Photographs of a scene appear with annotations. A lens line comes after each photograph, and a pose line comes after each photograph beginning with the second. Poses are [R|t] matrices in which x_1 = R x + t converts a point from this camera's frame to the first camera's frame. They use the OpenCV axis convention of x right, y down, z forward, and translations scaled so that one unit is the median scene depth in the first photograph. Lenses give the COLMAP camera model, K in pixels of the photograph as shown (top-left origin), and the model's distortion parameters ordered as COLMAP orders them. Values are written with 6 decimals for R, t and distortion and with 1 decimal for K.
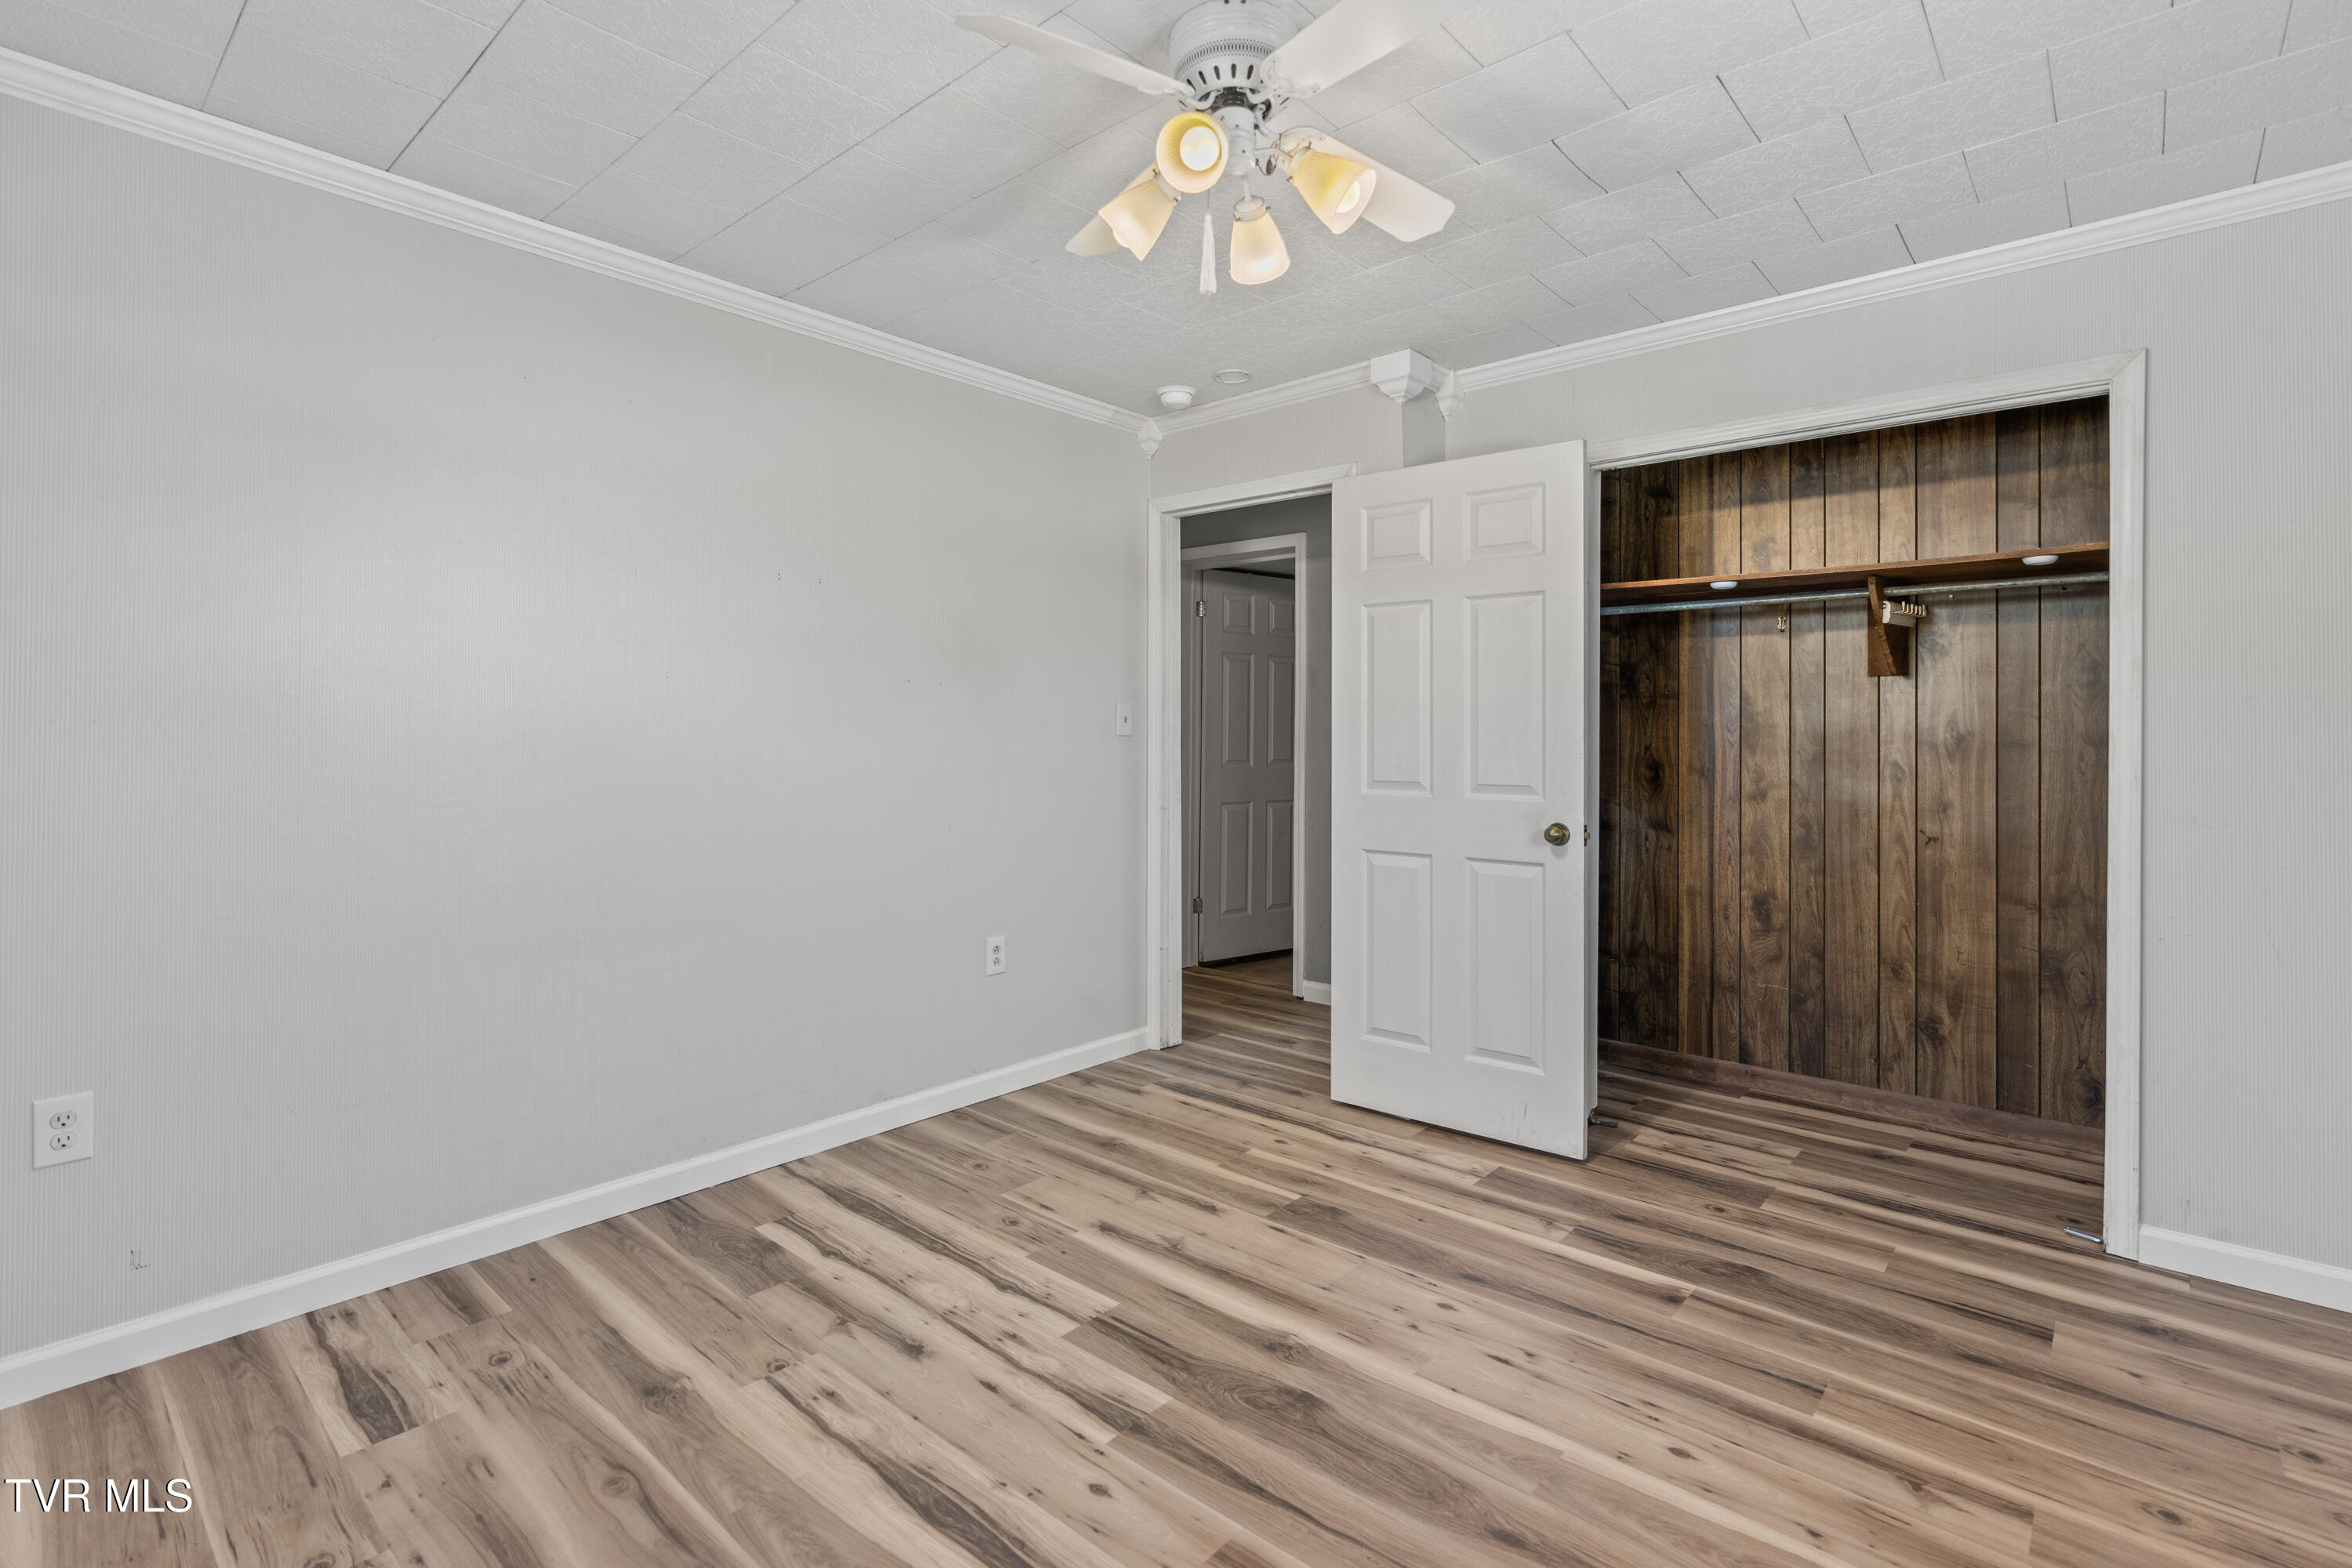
lens RADIAL K [[1082.4, 0, 1177.5], [0, 1082.4, 778.5], [0, 0, 1]] dist [0.002347, 0.000115]
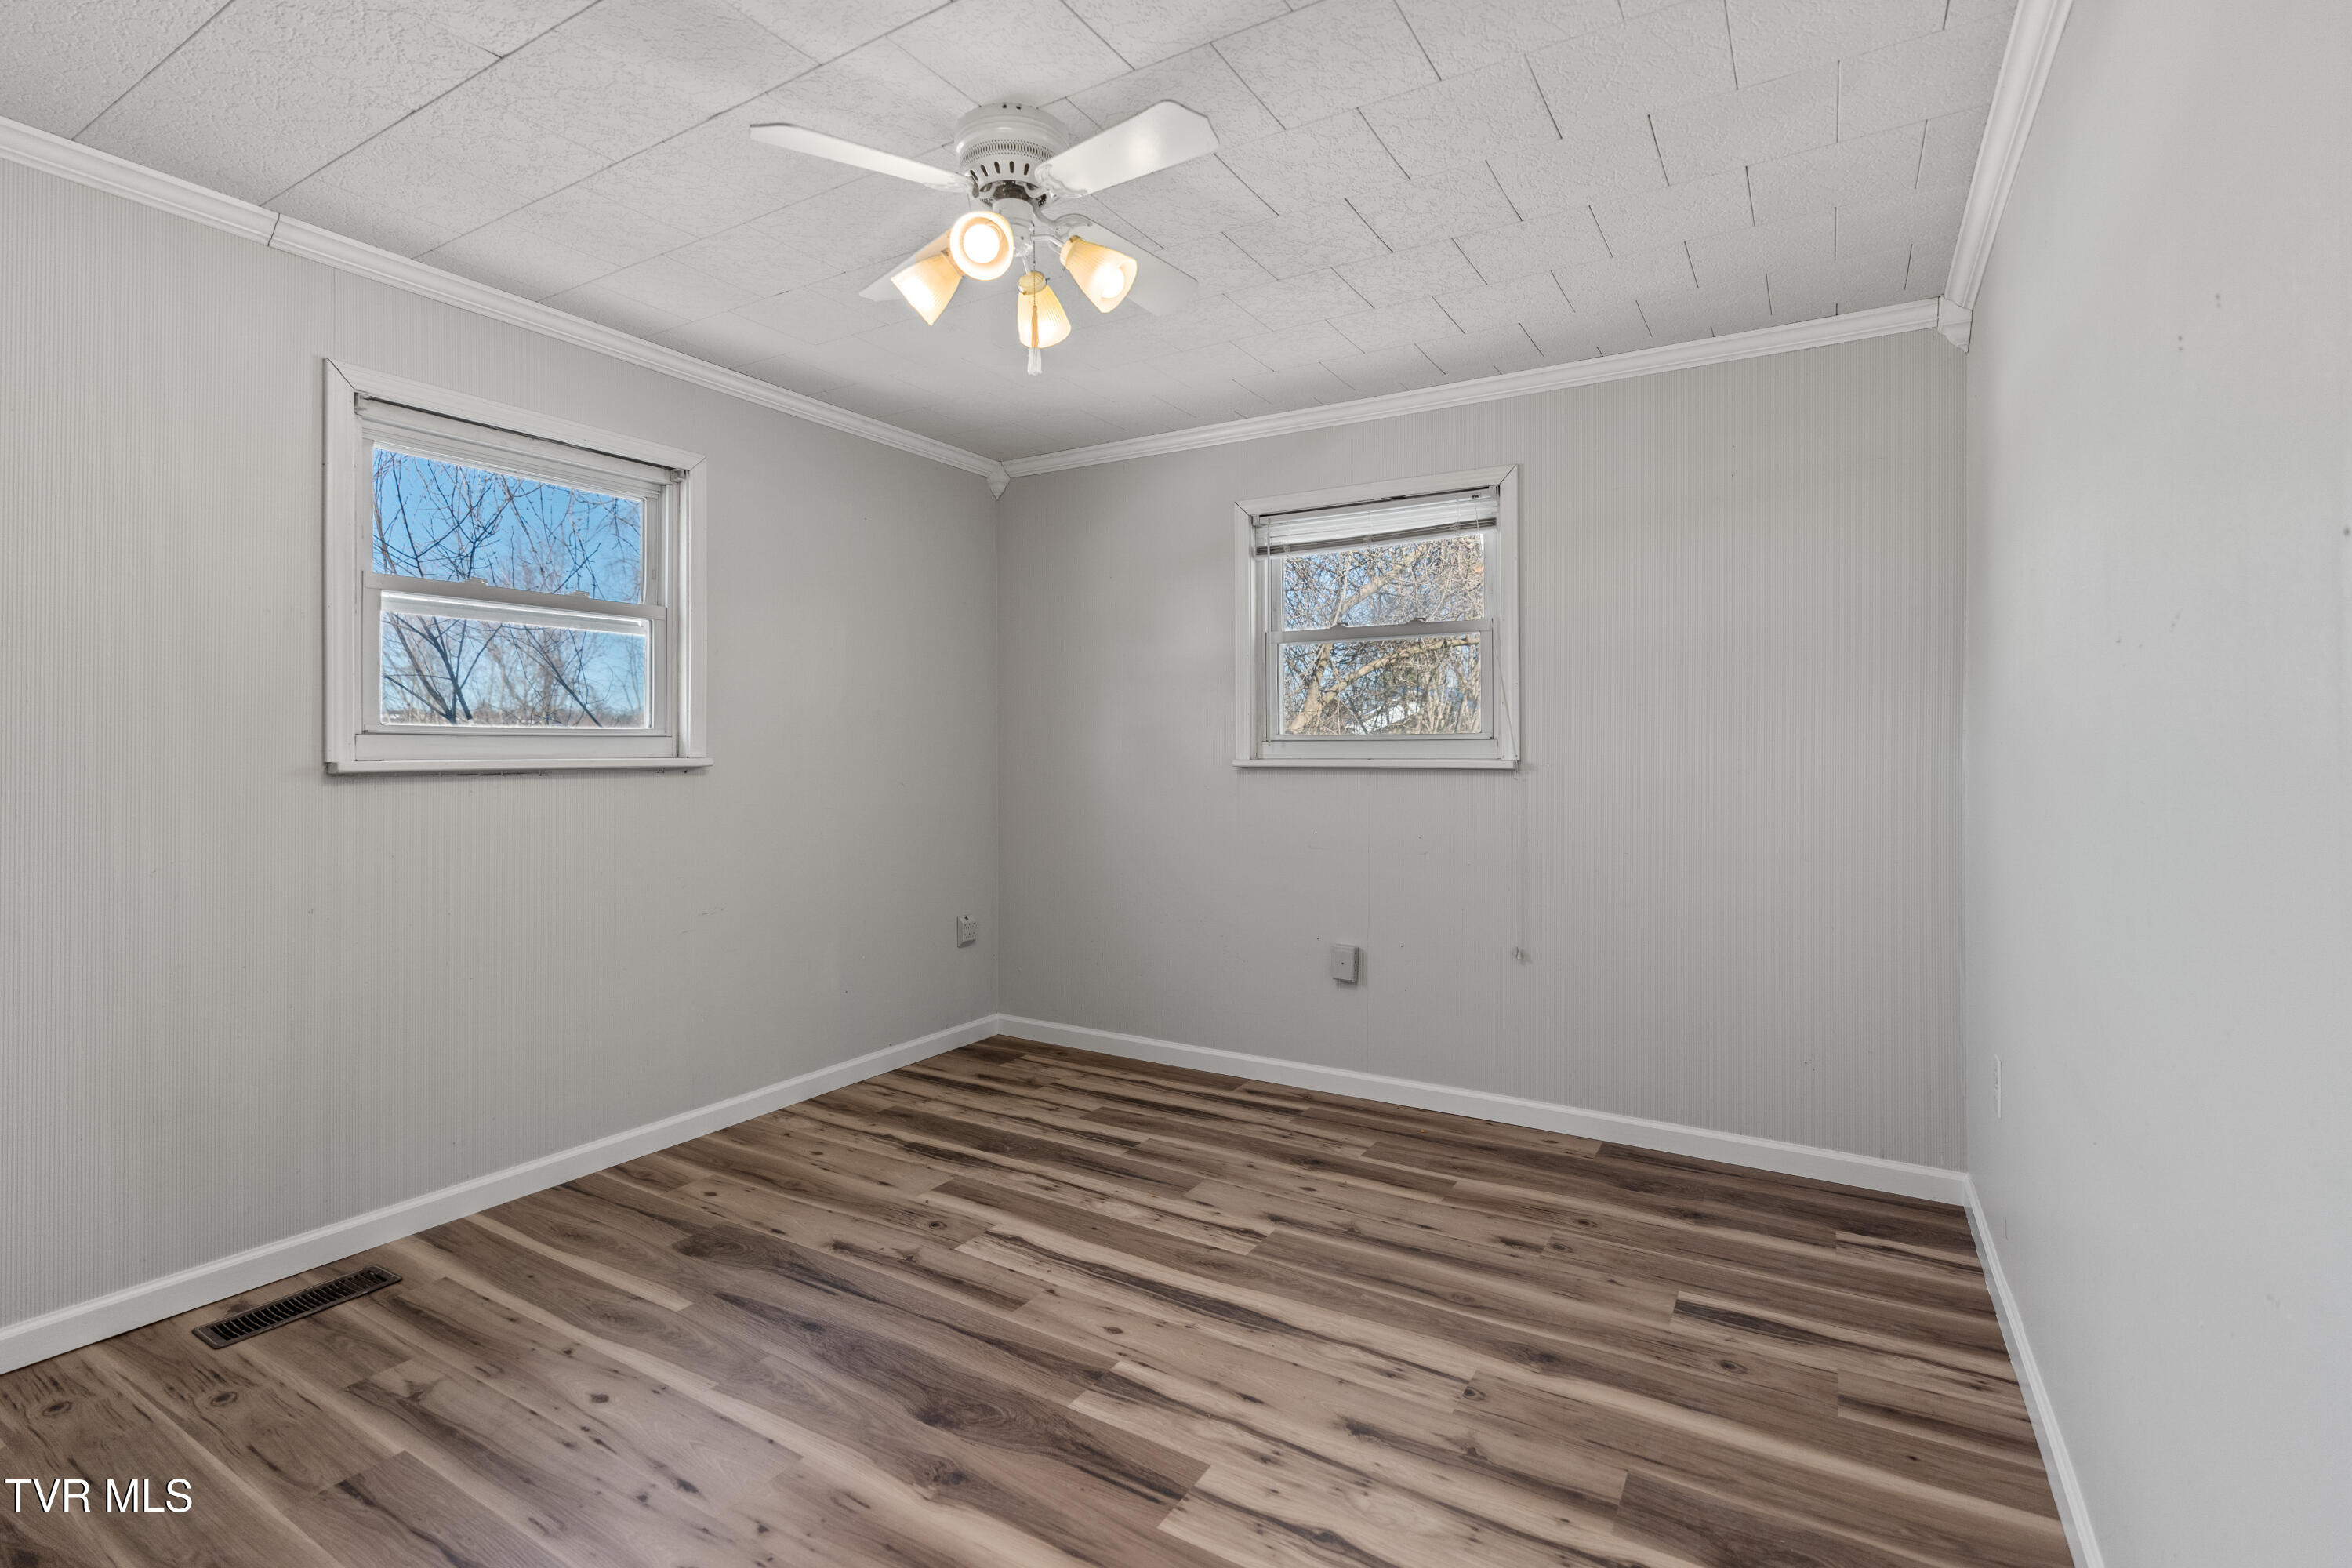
lens RADIAL K [[1082.4, 0, 1176.6], [0, 1082.4, 769.6], [0, 0, 1]] dist [0.002347, 0.000115]
pose [[-0.983592, -0.001316, -0.180401, 0.077824], [-0.011914, 0.998264, 0.057677, -0.082178], [0.180012, 0.058880, -0.981901, 1.959920]]
